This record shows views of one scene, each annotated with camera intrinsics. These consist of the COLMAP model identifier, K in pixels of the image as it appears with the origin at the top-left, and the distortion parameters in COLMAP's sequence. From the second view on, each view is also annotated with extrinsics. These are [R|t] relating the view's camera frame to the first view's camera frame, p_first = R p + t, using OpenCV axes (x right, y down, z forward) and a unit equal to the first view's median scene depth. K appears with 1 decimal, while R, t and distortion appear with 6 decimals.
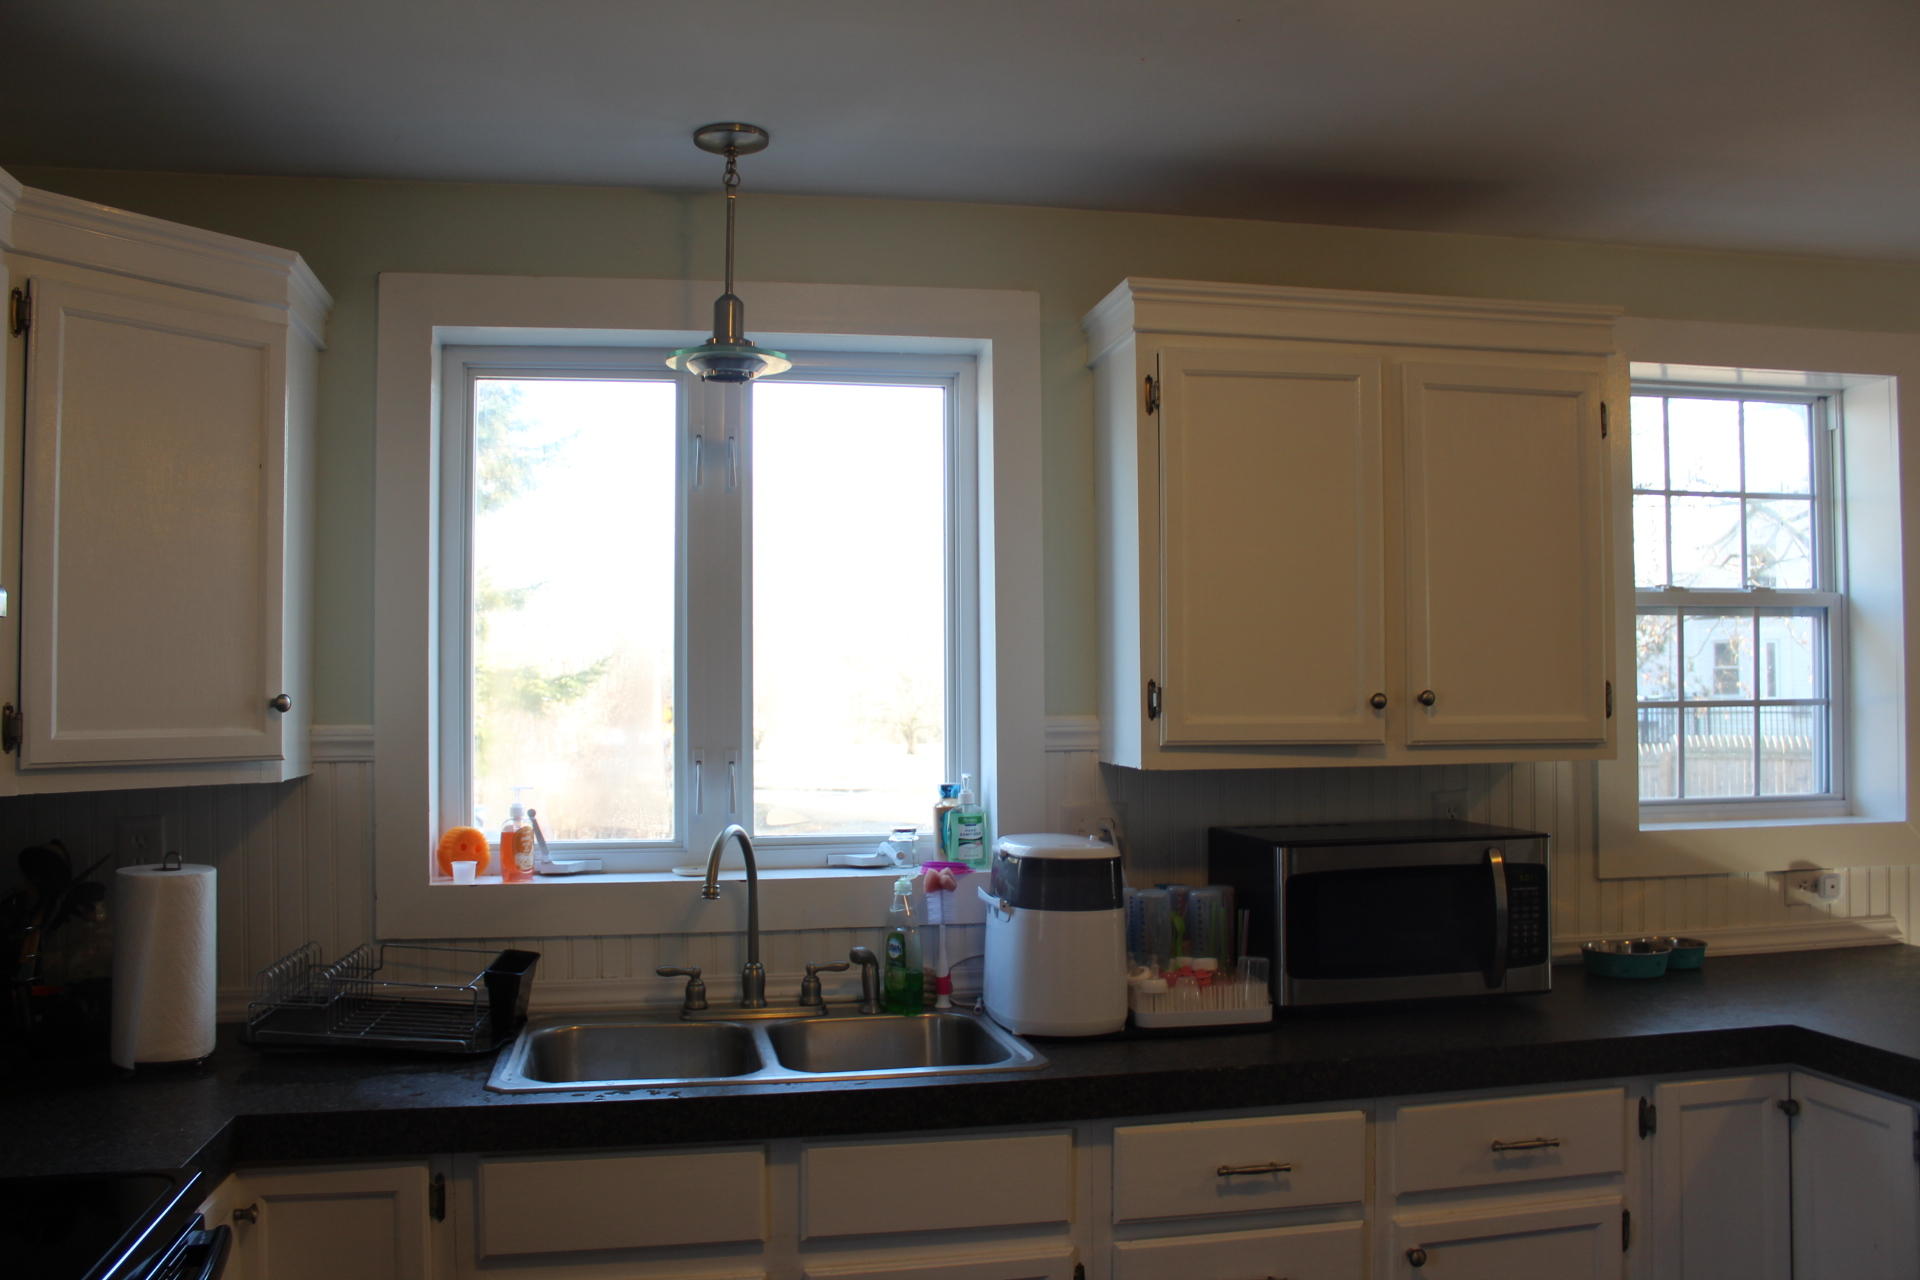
lens RADIAL K [[1594.3, 0, 960.6], [0, 1594.3, 639.5], [0, 0, 1]] dist [-0.077482, -0.003649]
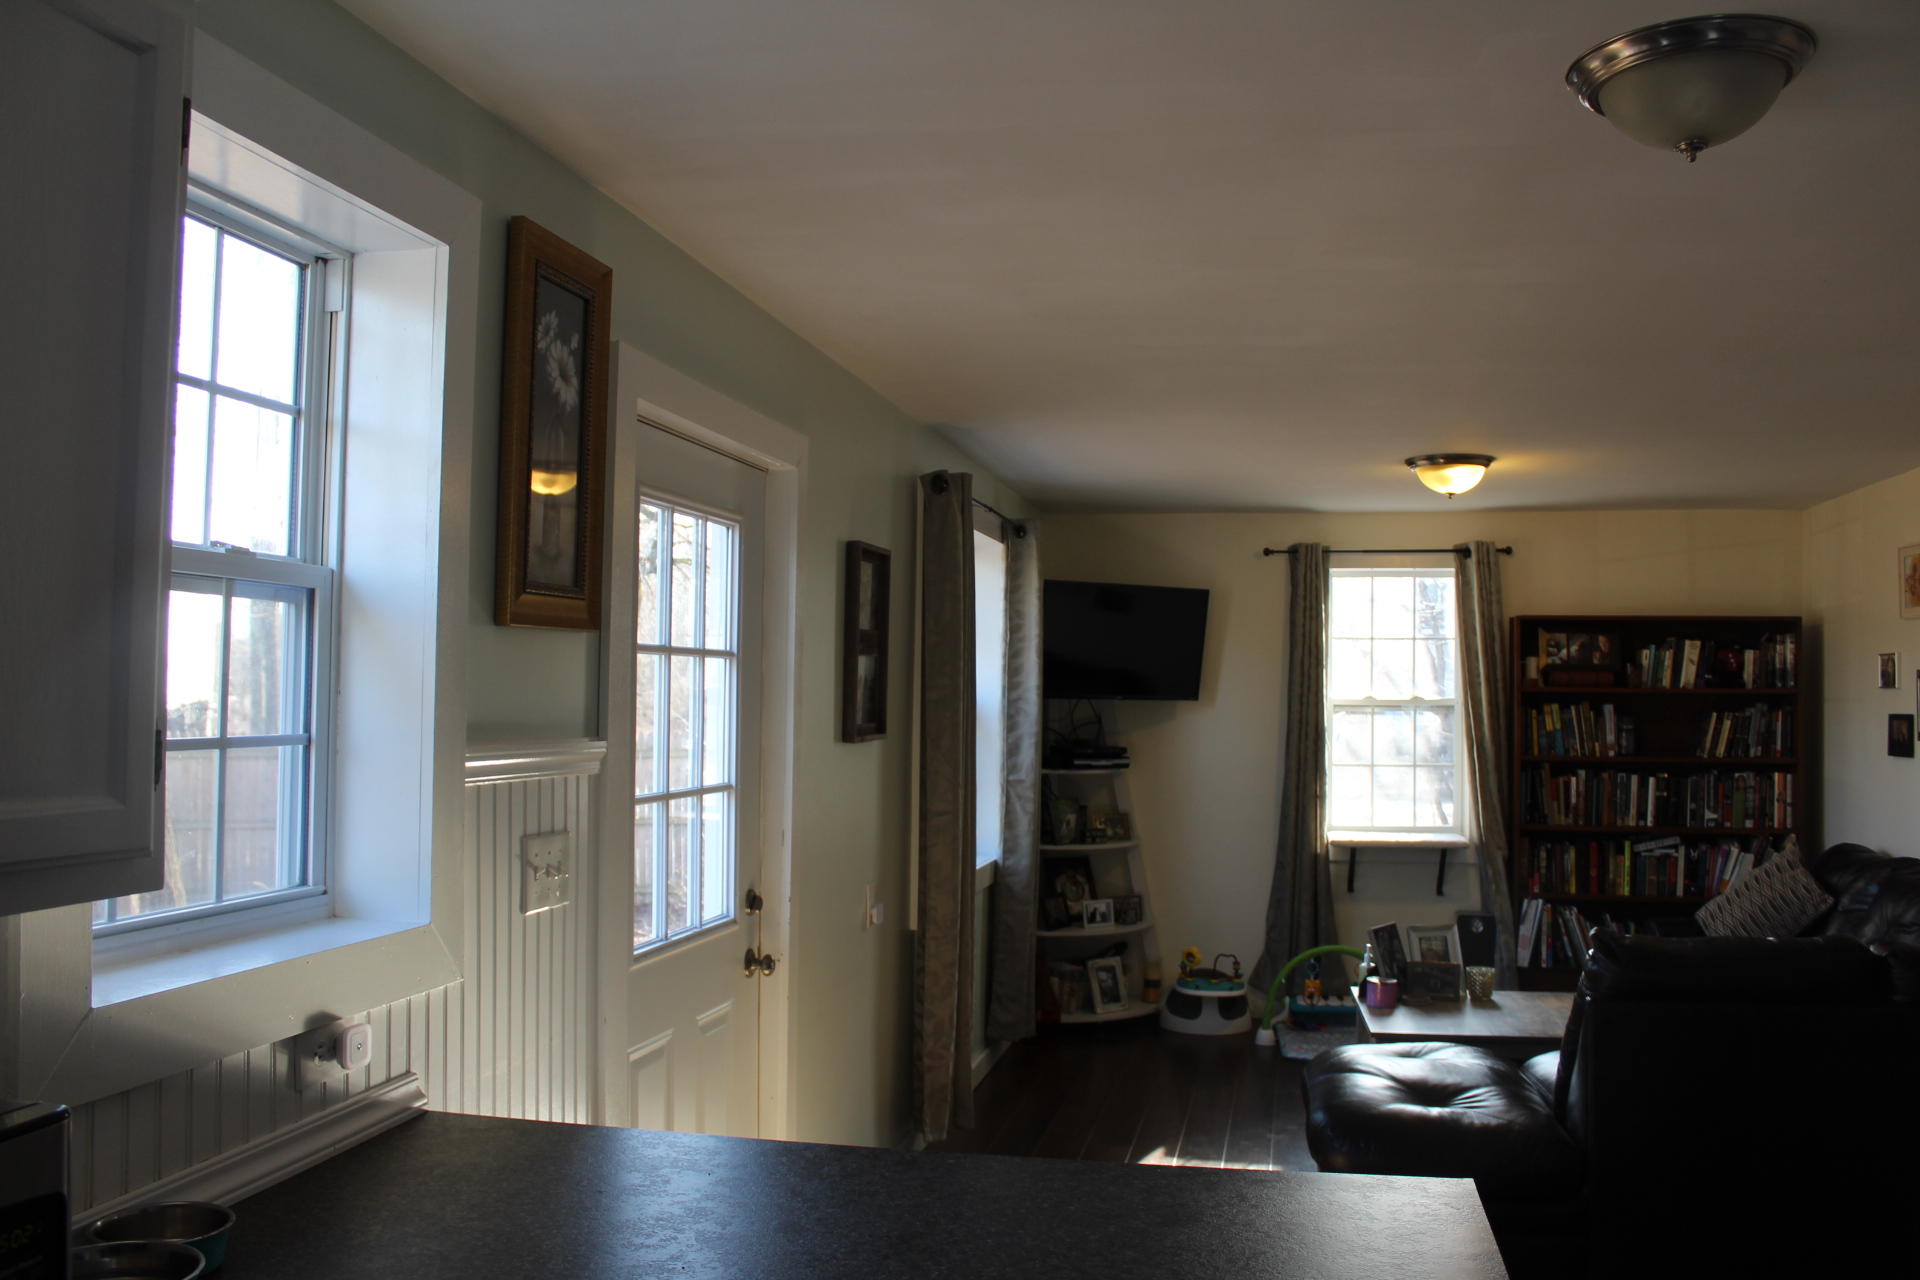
lens RADIAL K [[1594.3, 0, 959.5], [0, 1594.3, 631.0], [0, 0, 1]] dist [-0.077482, -0.003649]
pose [[0.412025, 0.044194, 0.910100, 0.087735], [-0.038878, 0.998766, -0.030898, 0.005893], [-0.910343, -0.022652, 0.413234, 0.501918]]
